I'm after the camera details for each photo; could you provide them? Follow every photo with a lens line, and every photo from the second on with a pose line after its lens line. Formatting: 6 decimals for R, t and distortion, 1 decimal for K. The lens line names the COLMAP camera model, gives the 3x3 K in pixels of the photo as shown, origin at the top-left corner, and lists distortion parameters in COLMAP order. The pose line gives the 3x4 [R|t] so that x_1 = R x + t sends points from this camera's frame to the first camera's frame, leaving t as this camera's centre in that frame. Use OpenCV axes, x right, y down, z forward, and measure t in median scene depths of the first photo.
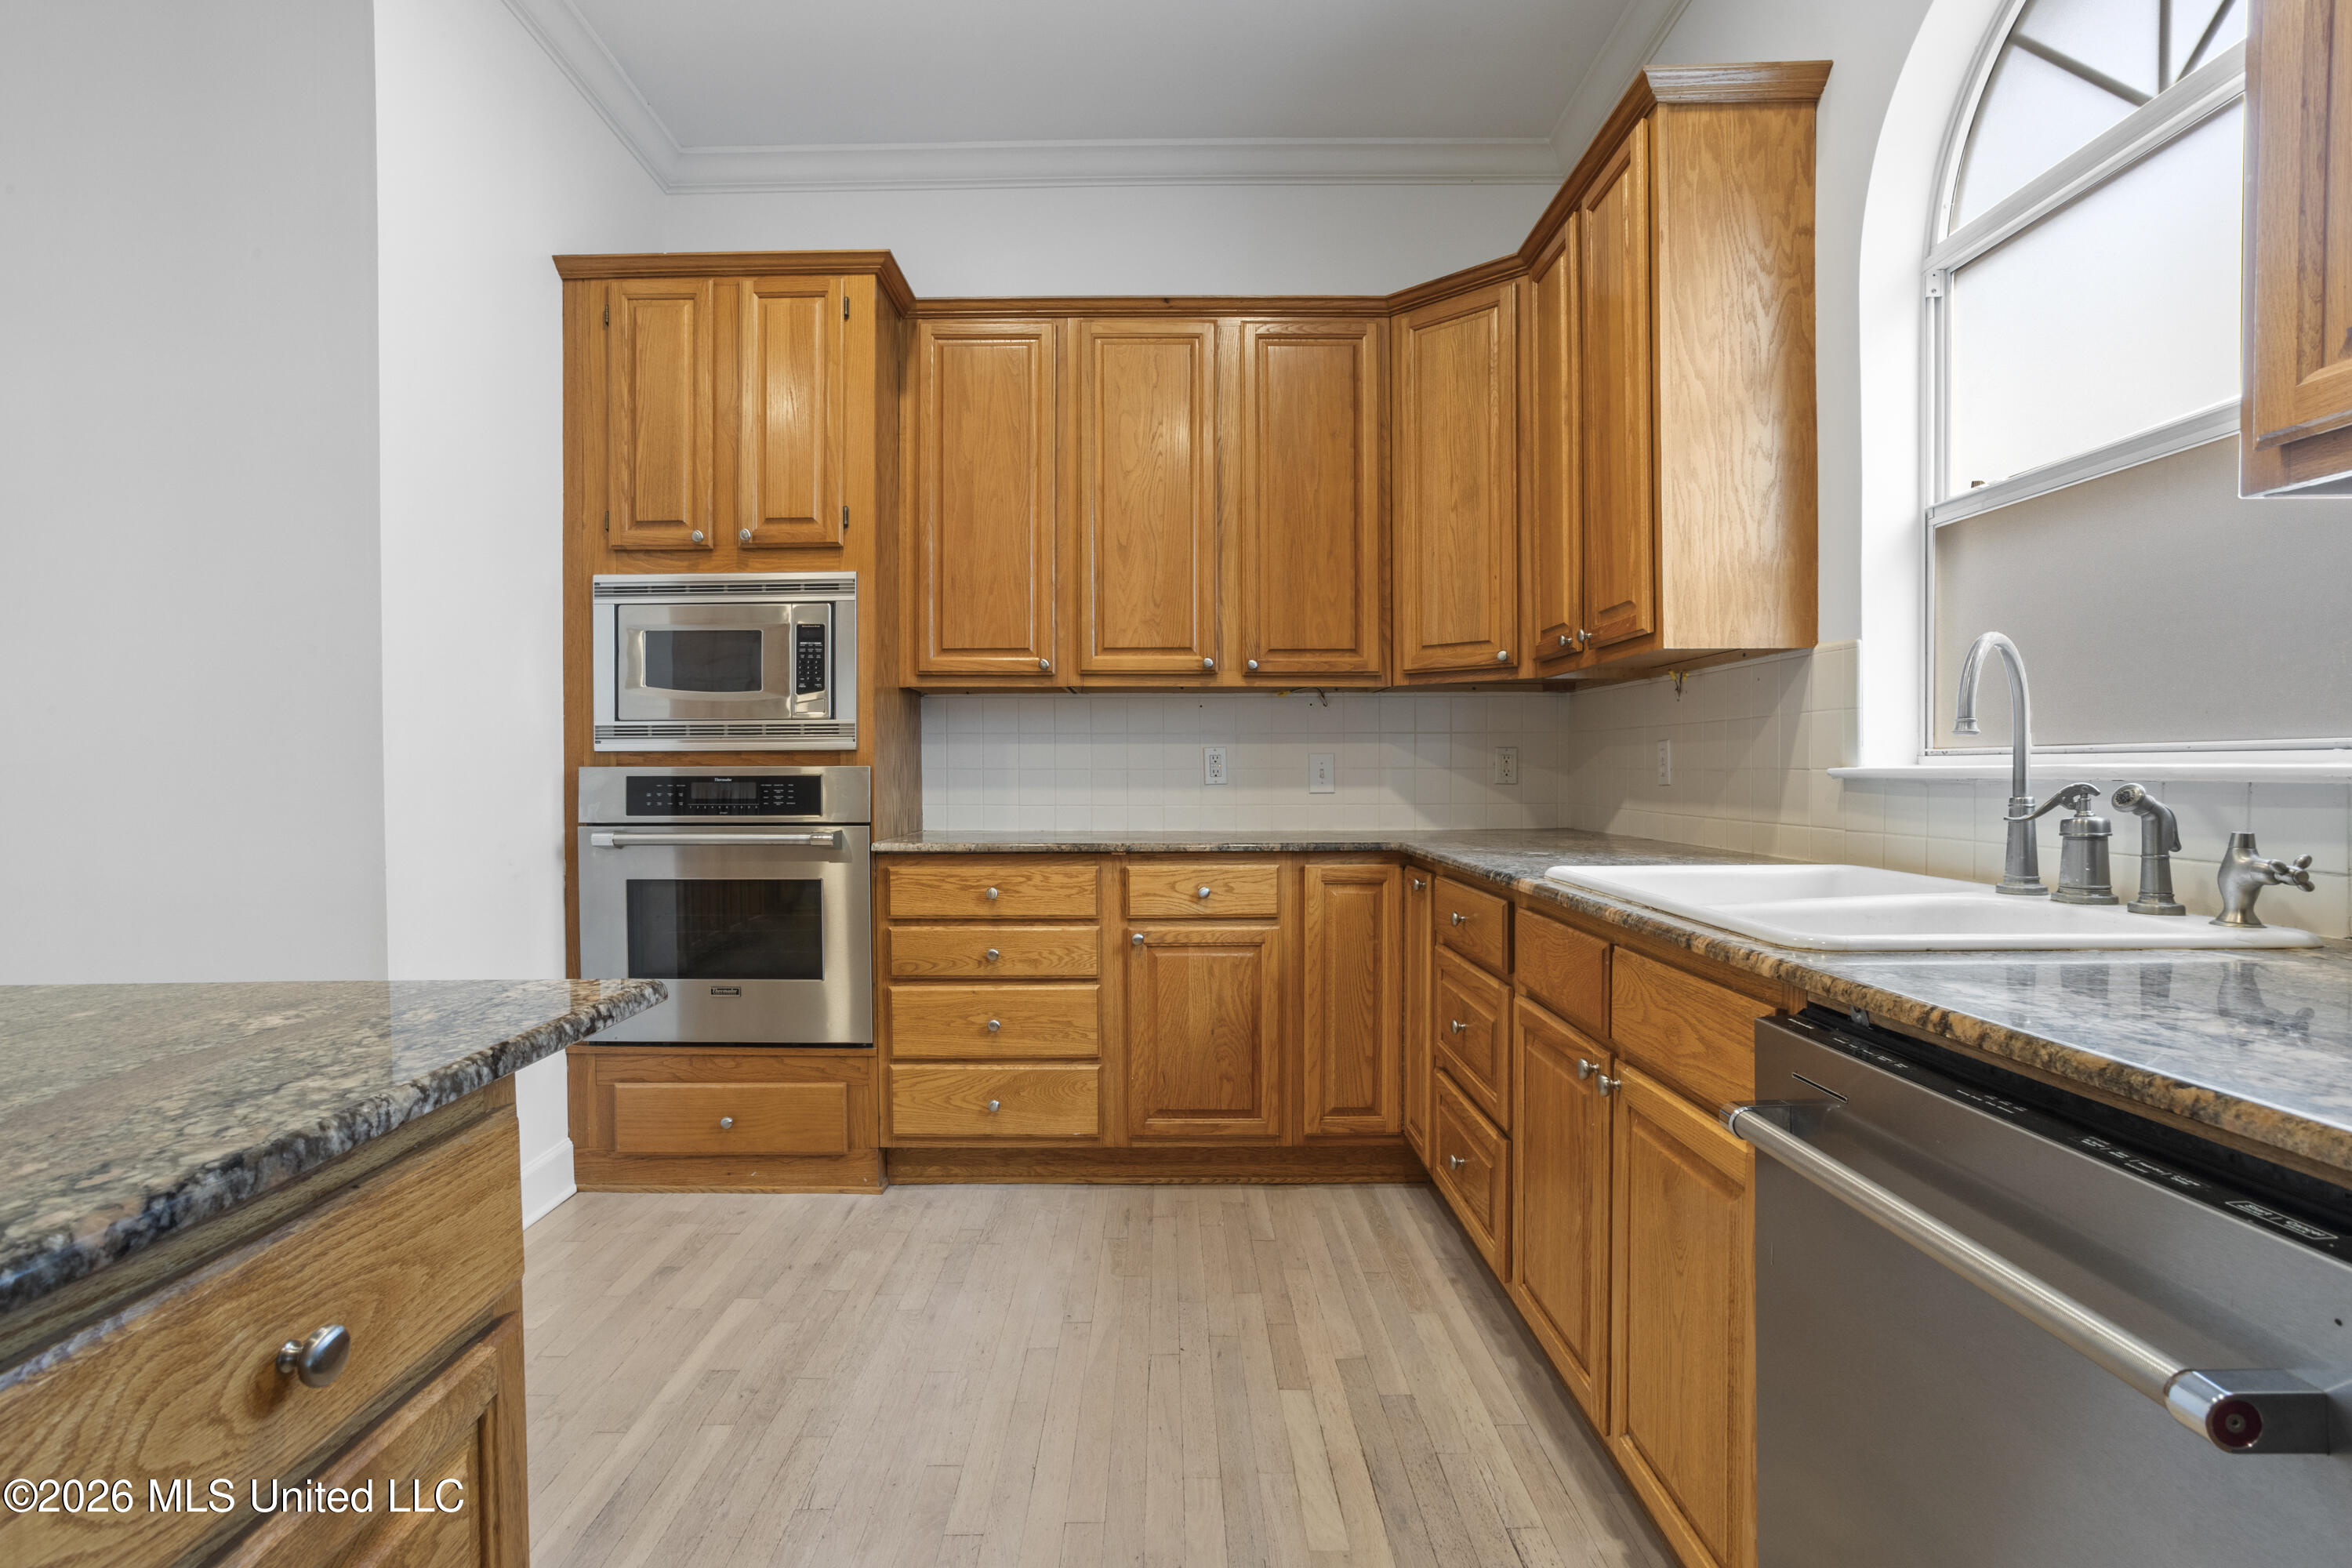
lens RADIAL K [[1143.9, 0, 1184.4], [0, 1143.9, 778.6], [0, 0, 1]] dist [-0.019609, 0.002582]
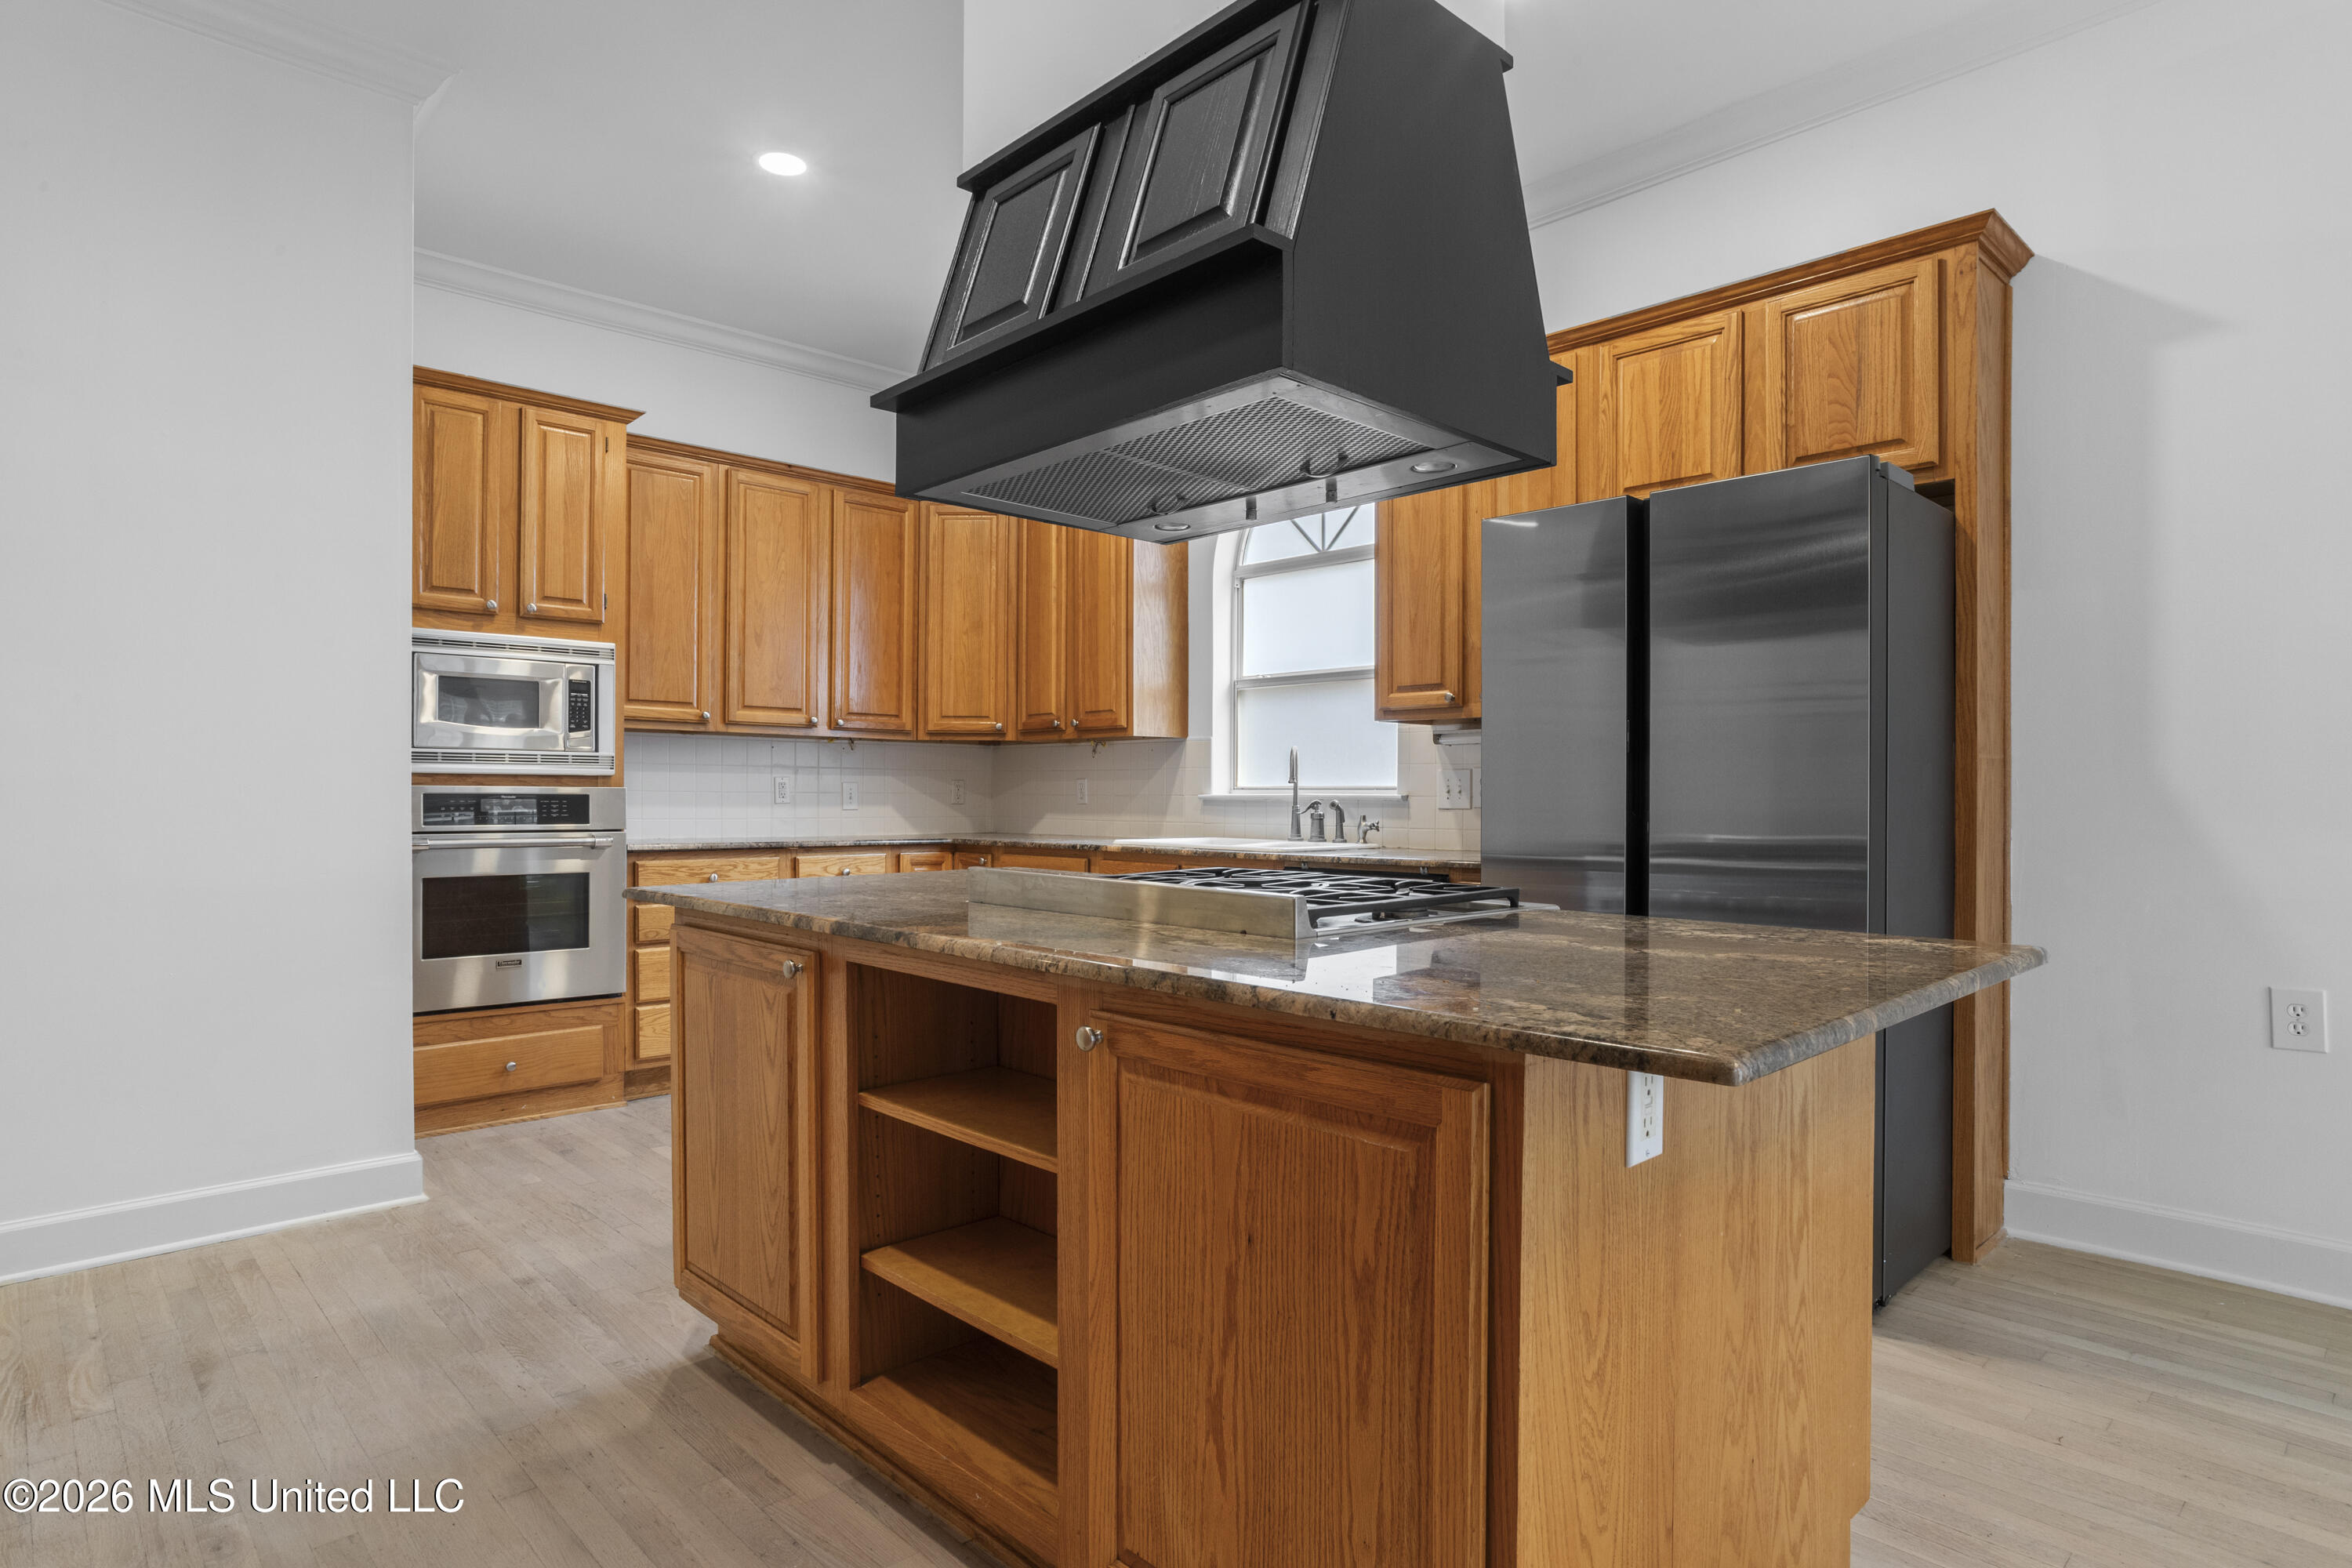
lens RADIAL K [[1256.5, 0, 1168.2], [0, 1256.5, 790.3], [0, 0, 1]] dist [-0.001234, 0.000199]
pose [[0.725096, 0.010633, 0.688565, -0.831520], [-0.001672, 0.999905, -0.013680, 0.011560], [-0.688645, 0.008768, 0.725045, -0.523918]]
